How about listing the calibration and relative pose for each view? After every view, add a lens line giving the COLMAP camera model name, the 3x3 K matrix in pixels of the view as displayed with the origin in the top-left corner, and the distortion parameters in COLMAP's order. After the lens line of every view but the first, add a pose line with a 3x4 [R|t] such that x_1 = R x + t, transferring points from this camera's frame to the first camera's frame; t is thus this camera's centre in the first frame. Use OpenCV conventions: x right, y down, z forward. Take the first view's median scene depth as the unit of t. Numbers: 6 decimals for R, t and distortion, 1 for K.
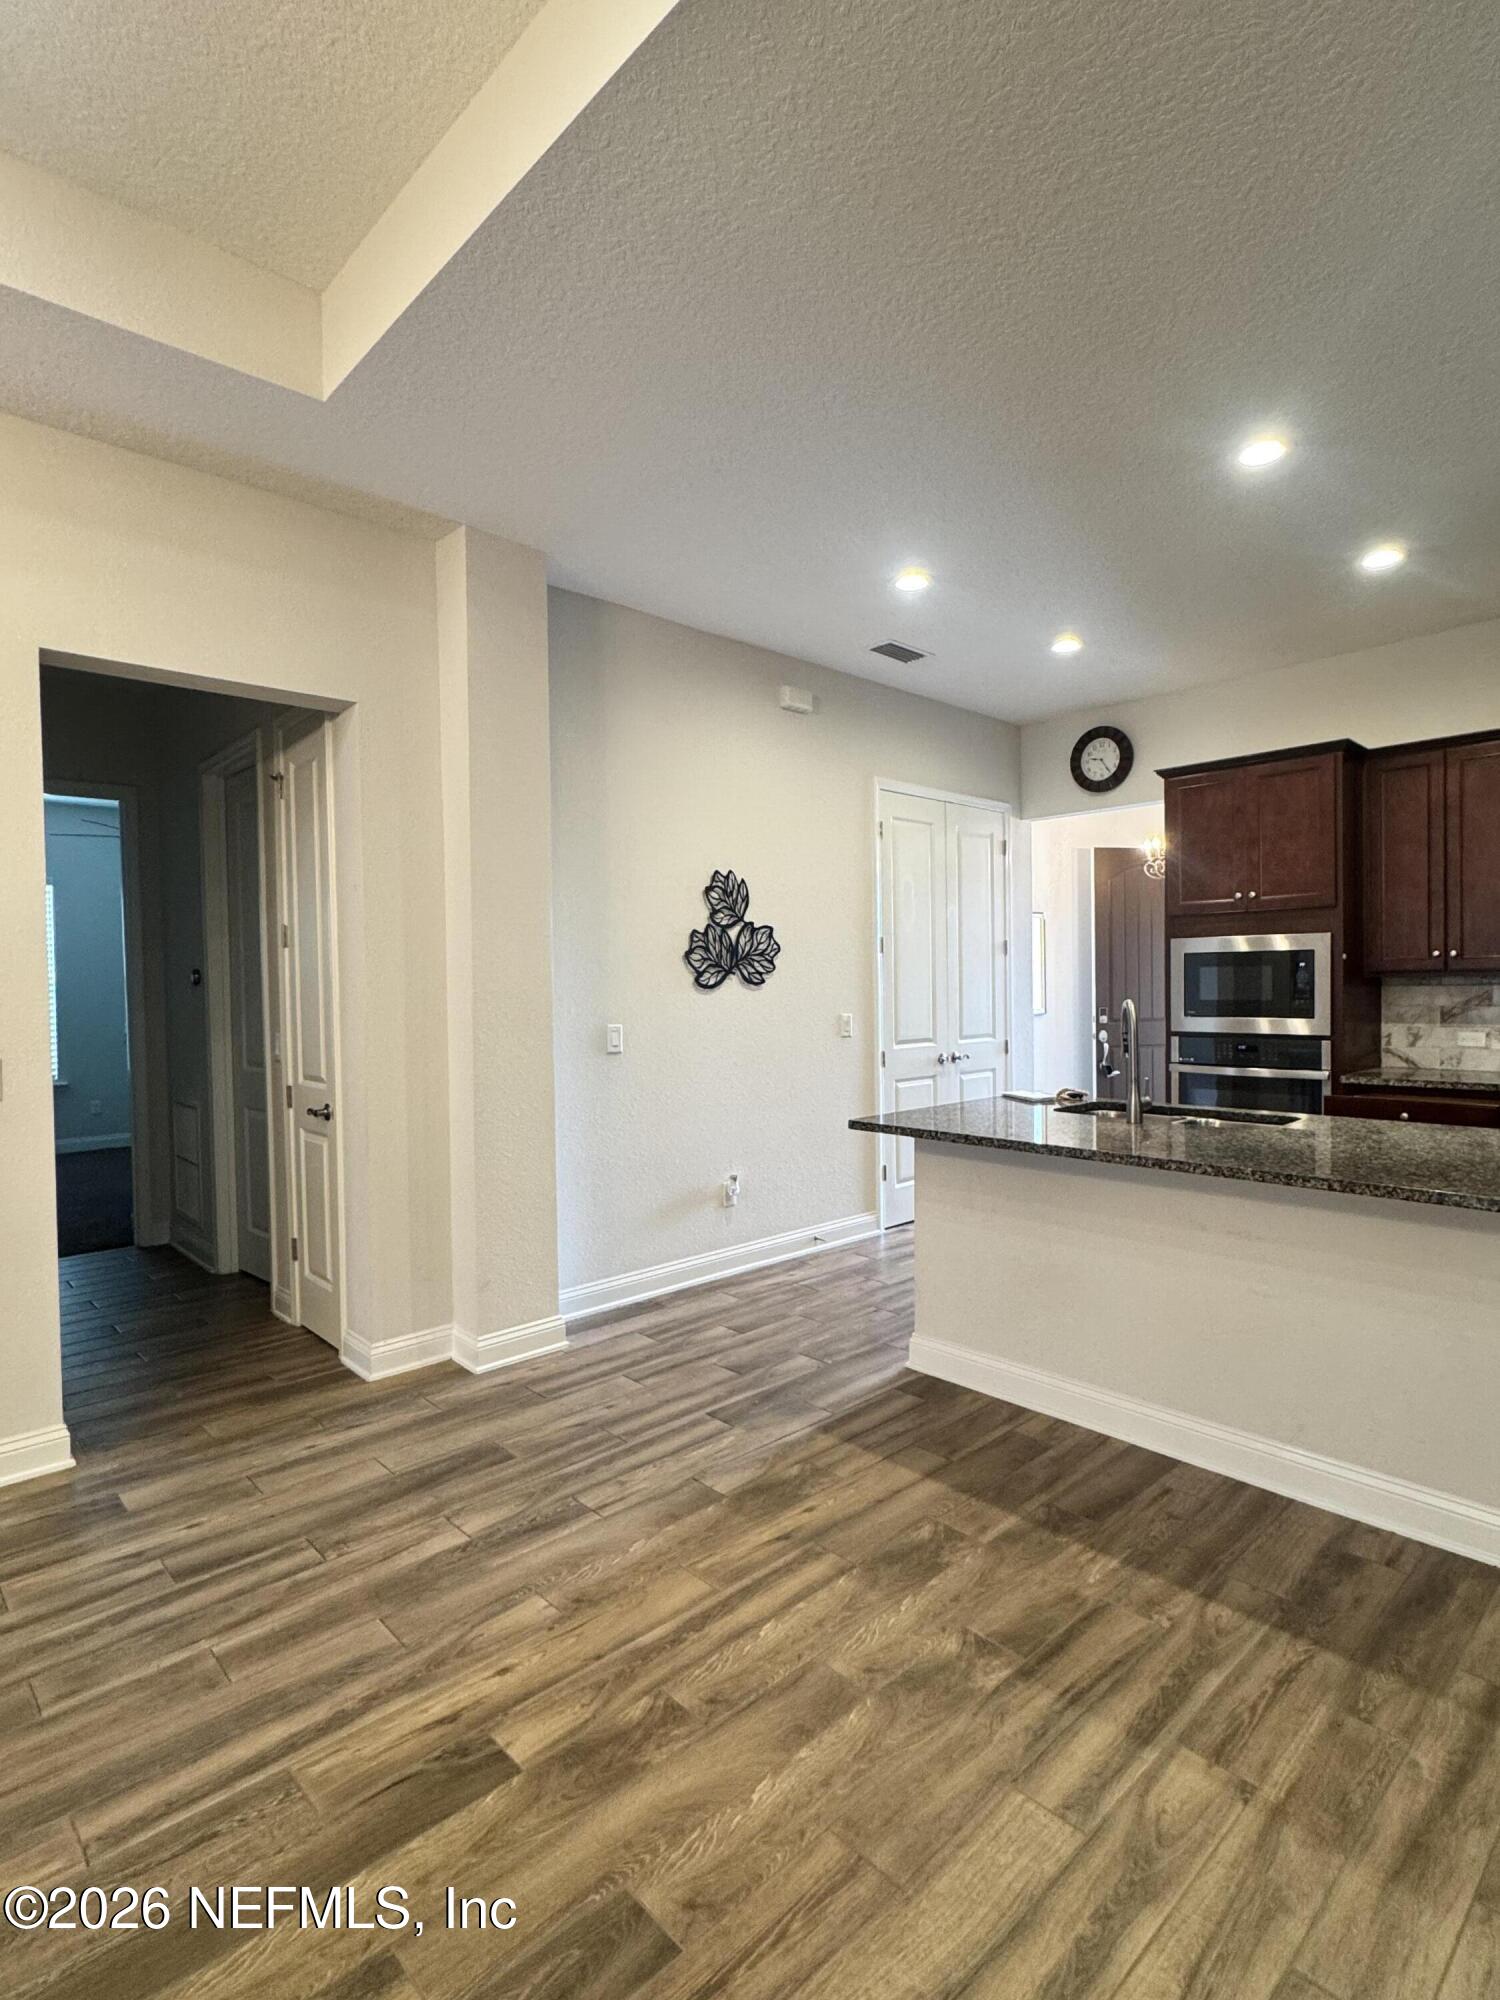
lens RADIAL K [[1015.0, 0, 752.0], [0, 1015.0, 1004.4], [0, 0, 1]] dist [-0.001590, 0.000848]
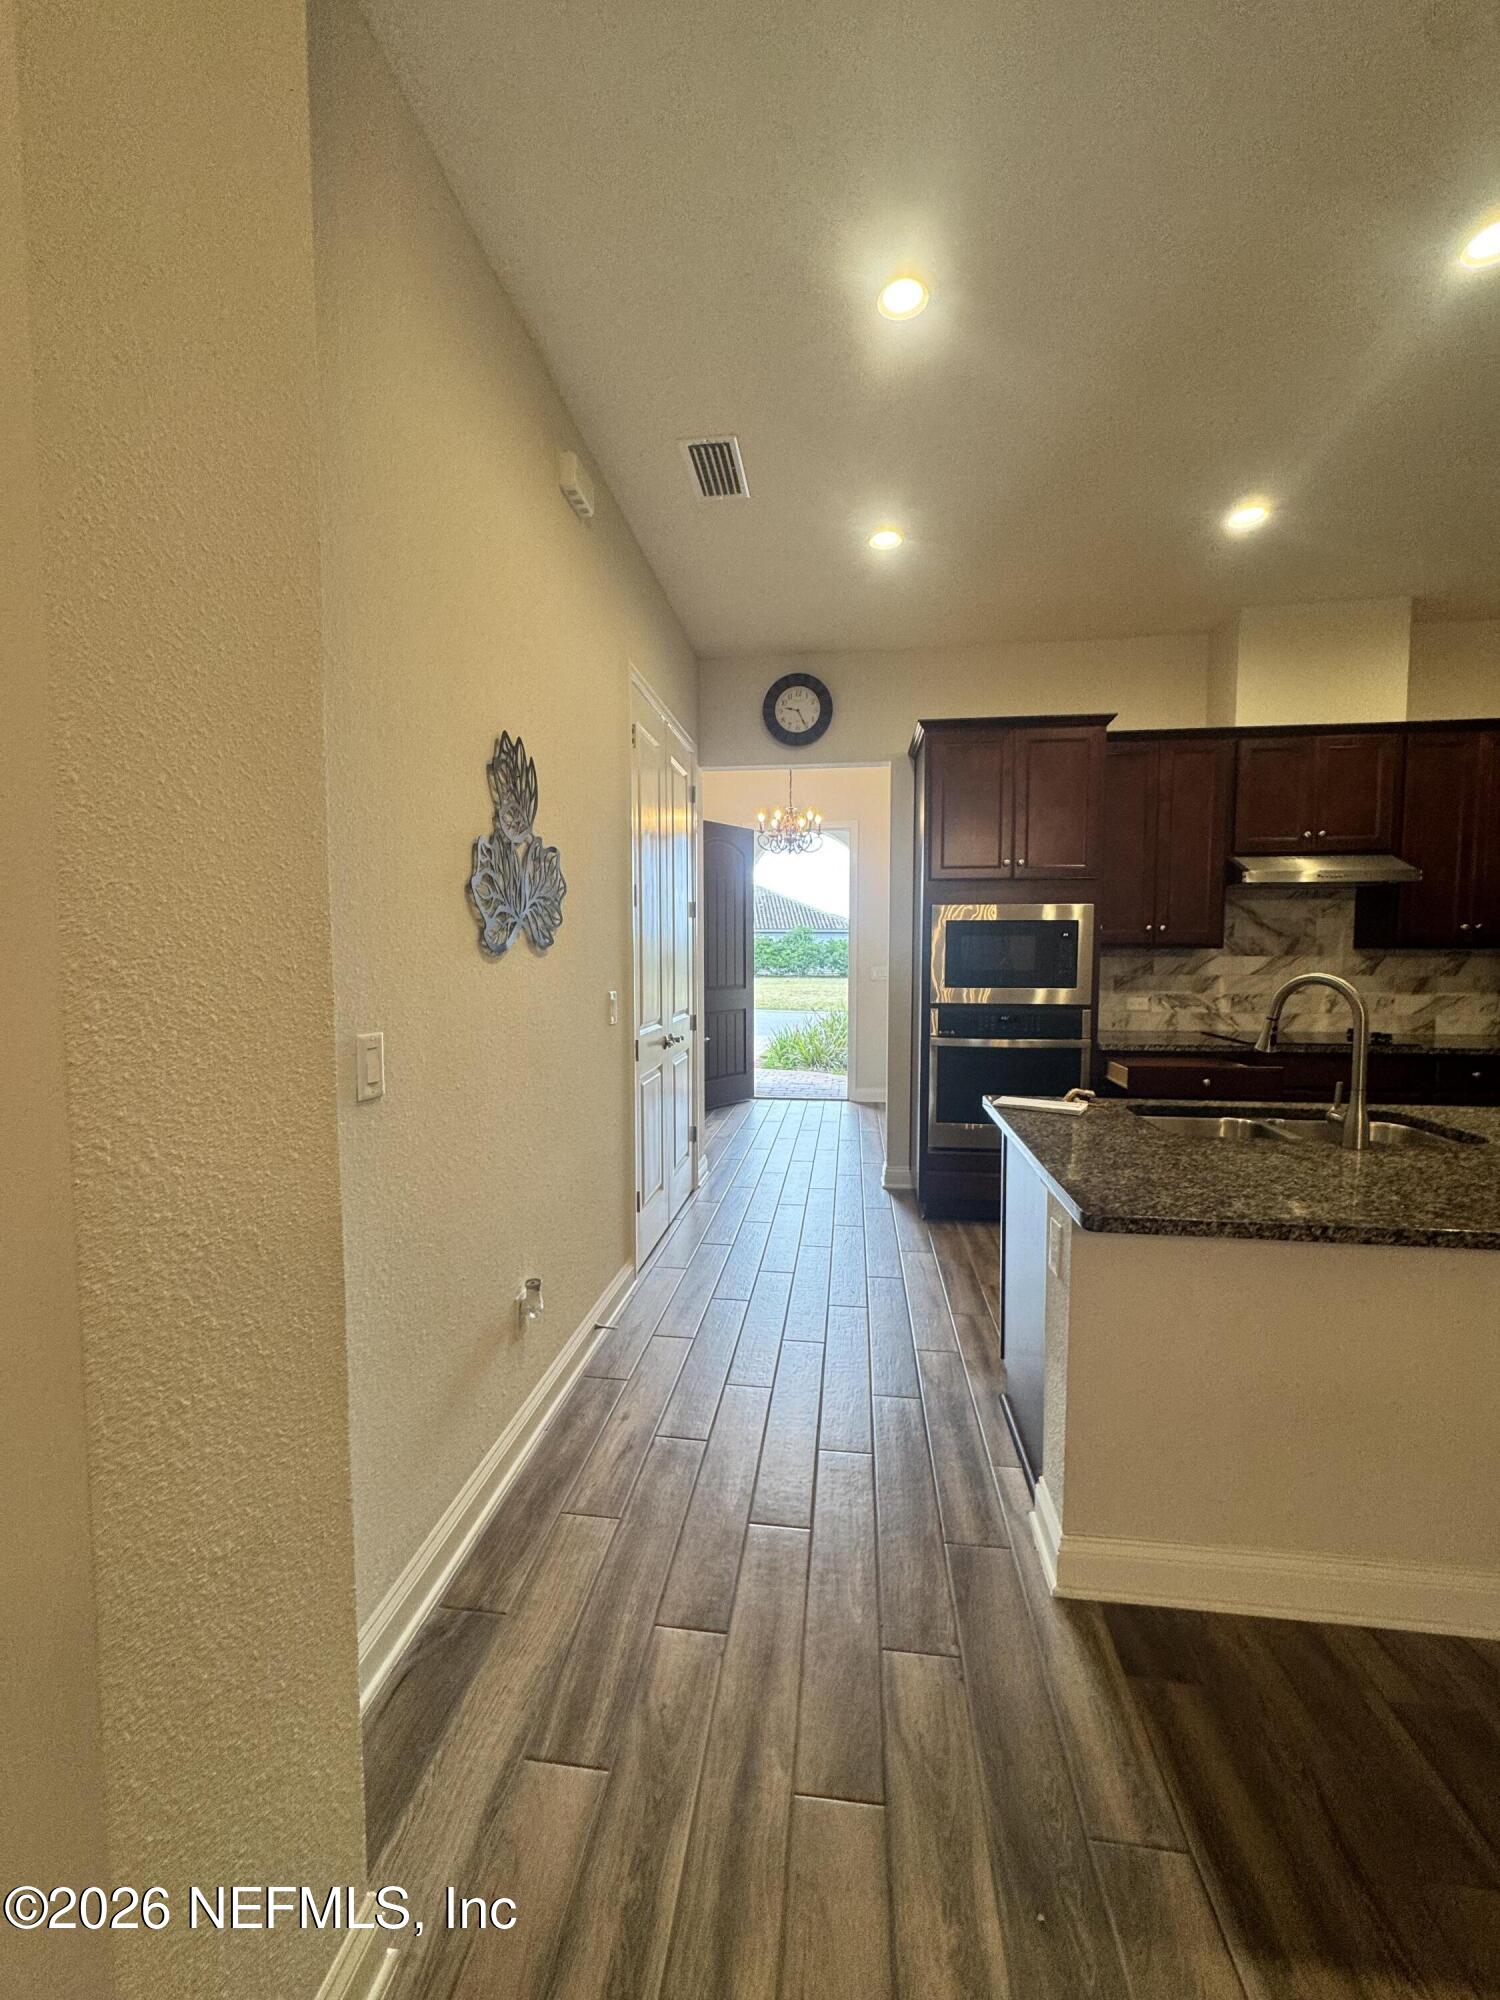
lens RADIAL K [[797.4, 0, 750.2], [0, 797.4, 1001.8], [0, 0, 1]] dist [-0.002245, 0.000554]
pose [[0.770201, -0.028811, 0.637151, -0.301382], [0.003249, 0.999143, 0.041253, -0.009426], [-0.637793, -0.029703, 0.769634, 0.855557]]
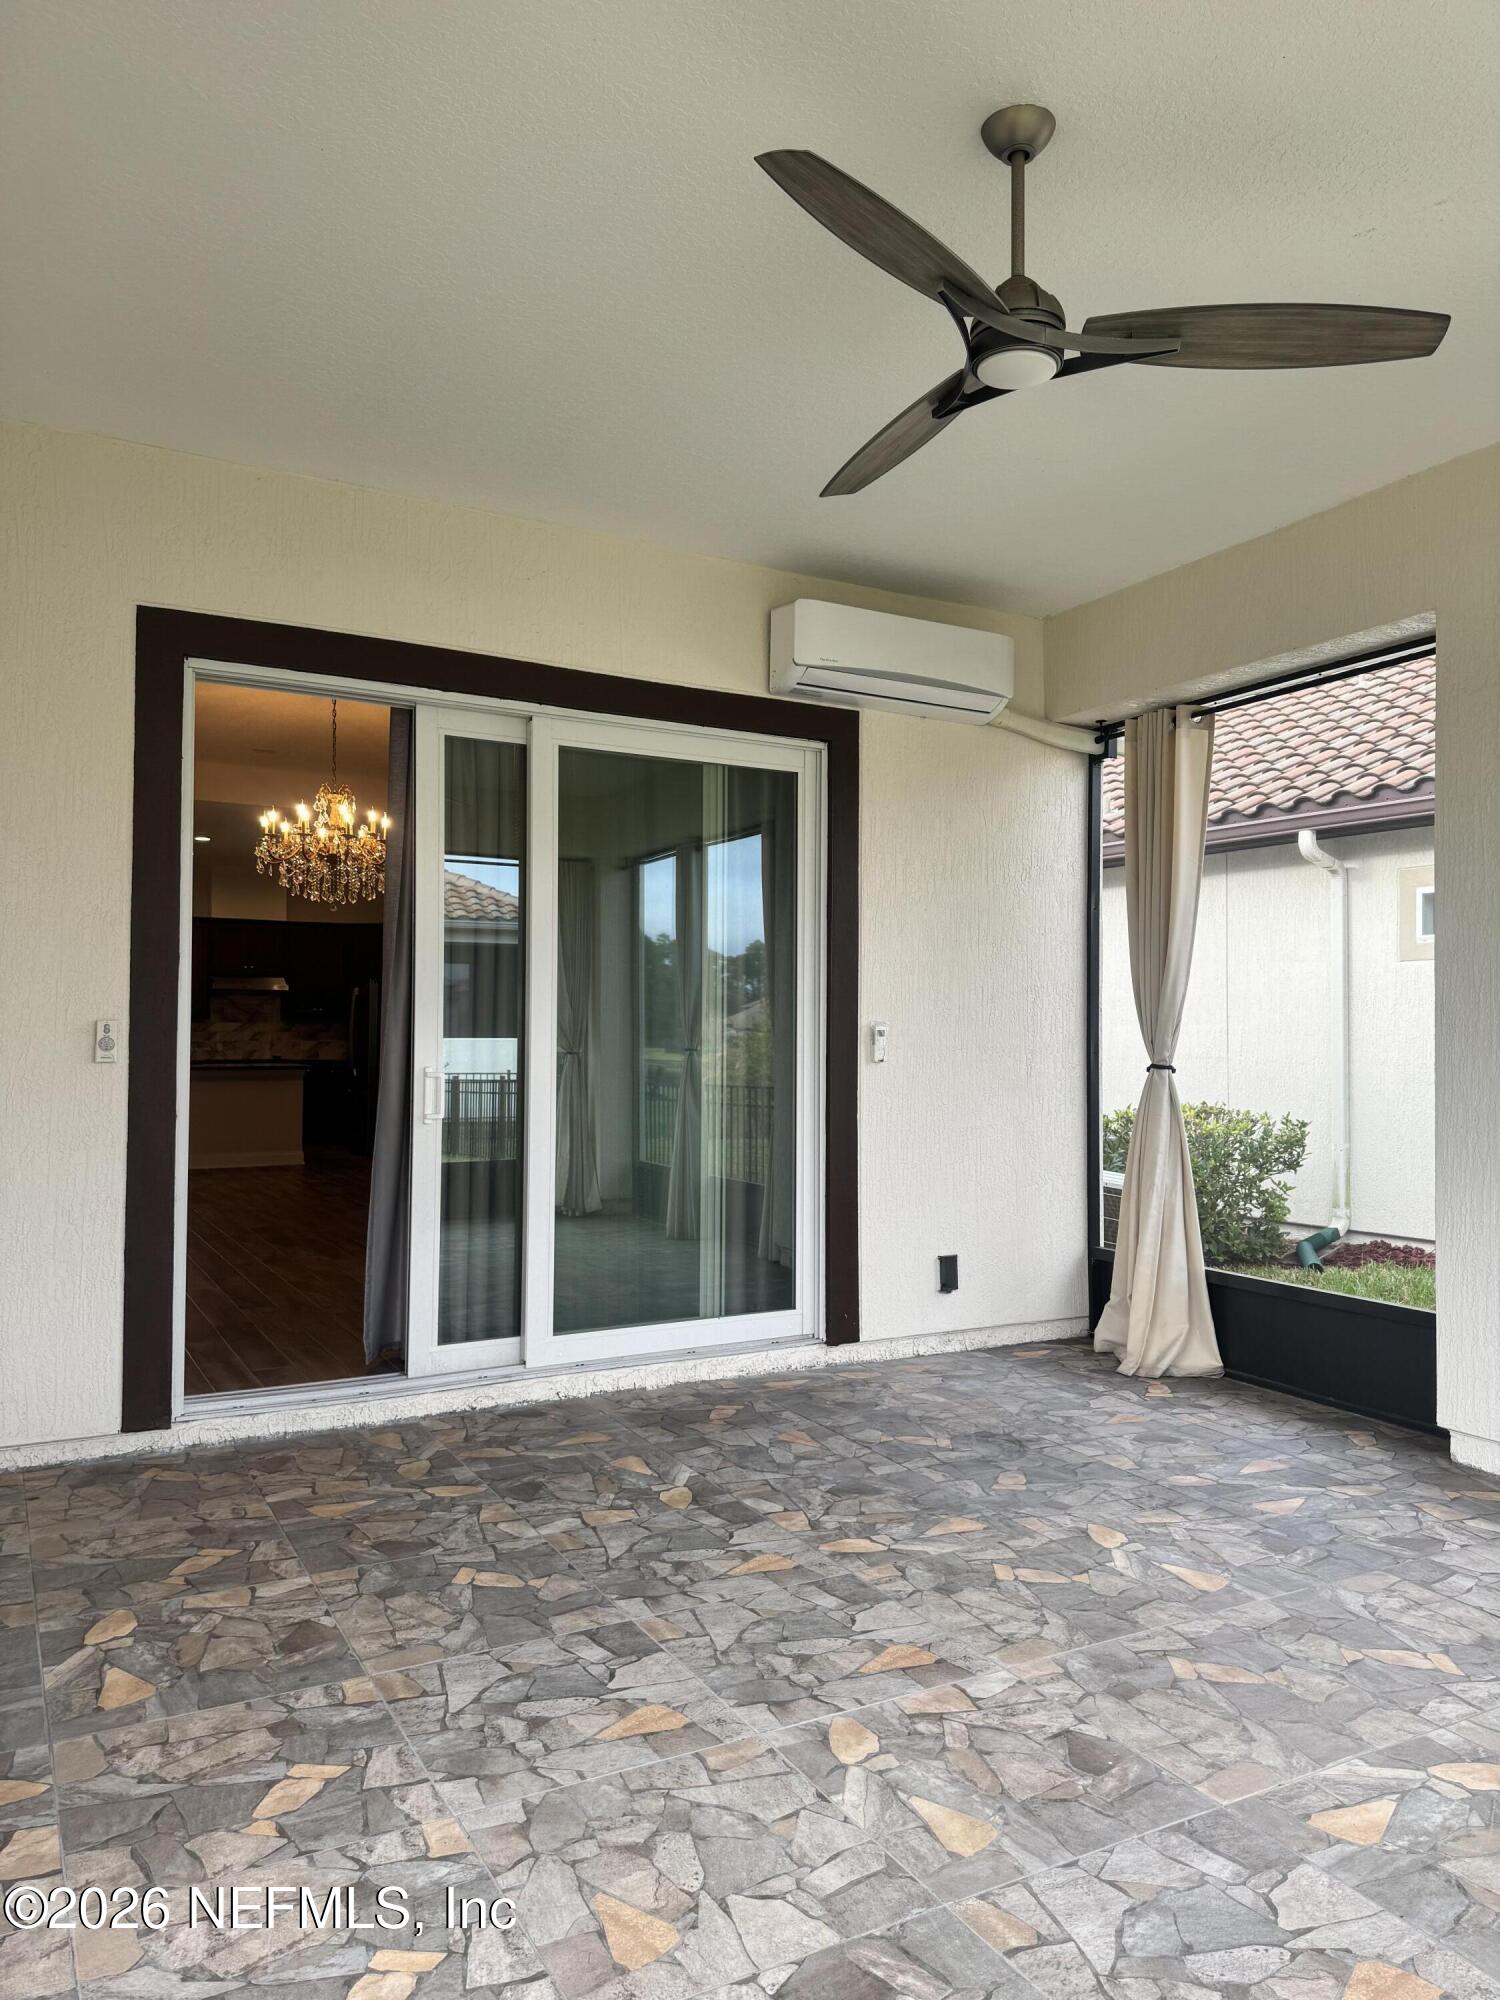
lens RADIAL K [[1399.9, 0, 750.0], [0, 1399.9, 1000.0], [0, 0, 1]] dist [0.059761, -0.079815]
pose [[0.248741, 0.041856, 0.967665, -3.010525], [0.012468, 0.998845, -0.046410, 0.139807], [-0.968490, 0.023609, 0.247932, -1.535394]]
